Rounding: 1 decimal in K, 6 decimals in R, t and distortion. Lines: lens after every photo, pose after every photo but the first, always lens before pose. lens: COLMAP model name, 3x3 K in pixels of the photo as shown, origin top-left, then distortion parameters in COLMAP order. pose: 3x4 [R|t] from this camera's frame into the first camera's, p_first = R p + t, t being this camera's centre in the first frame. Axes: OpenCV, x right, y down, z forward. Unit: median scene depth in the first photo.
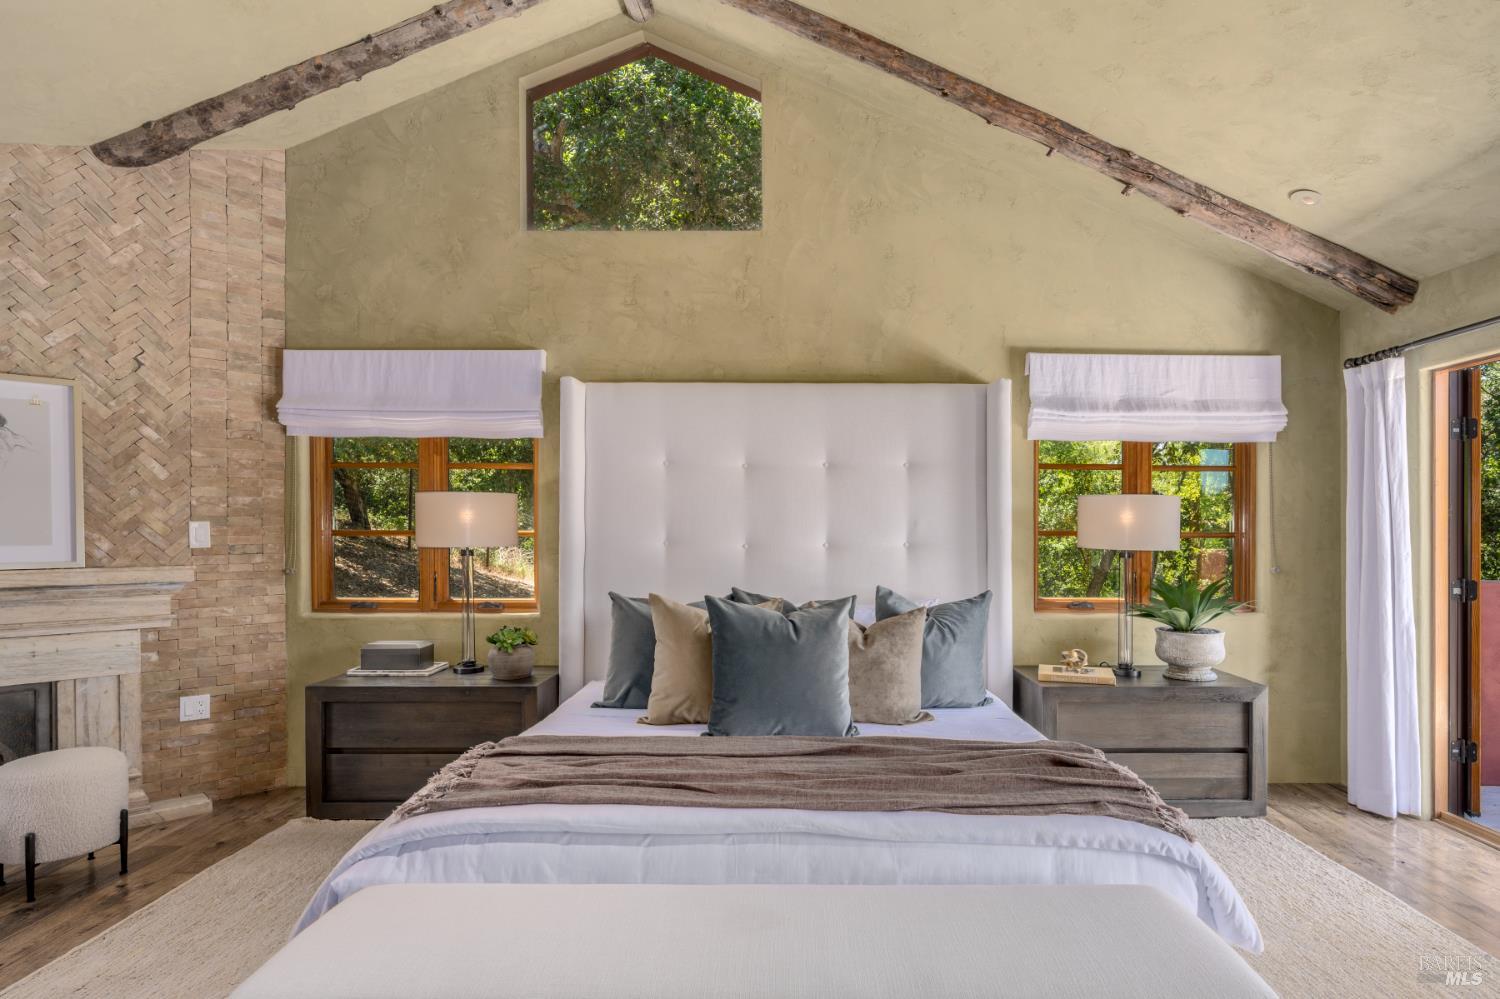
lens RADIAL K [[821.7, 0, 752.2], [0, 821.7, 528.1], [0, 0, 1]] dist [-0.002431, -0.000893]
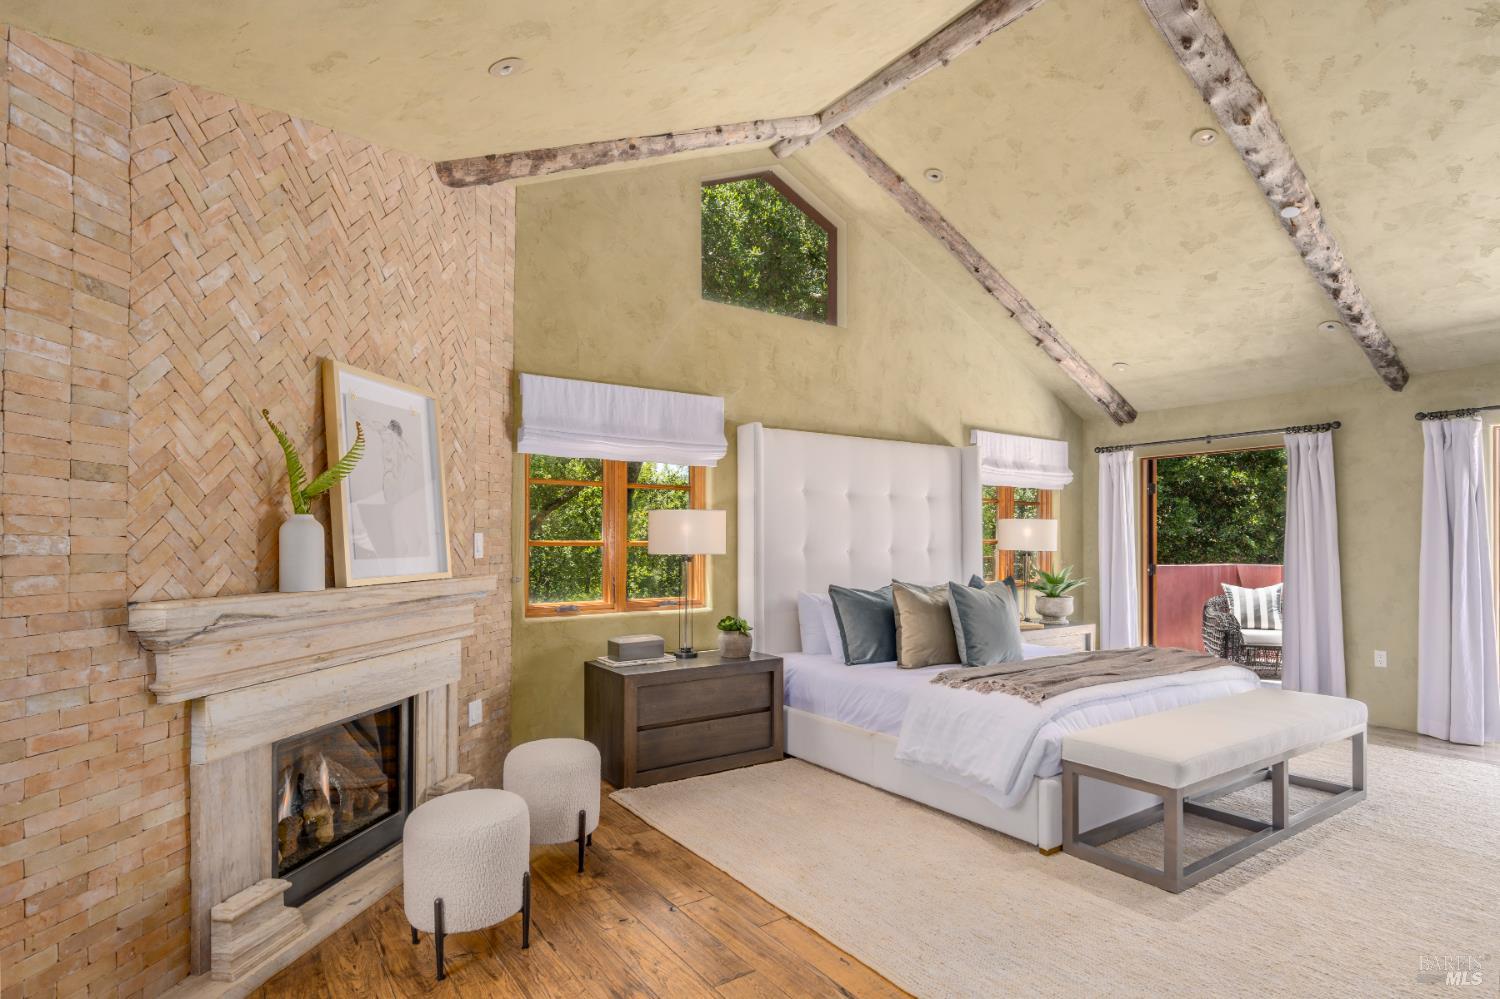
lens RADIAL K [[782.1, 0, 749.2], [0, 782.1, 532.4], [0, 0, 1]] dist [-0.002434, -0.000198]
pose [[0.822220, 0.002866, 0.569162, -0.929962], [0.001284, 0.999975, -0.006891, -0.001782], [-0.569168, 0.006397, 0.822196, -0.010020]]
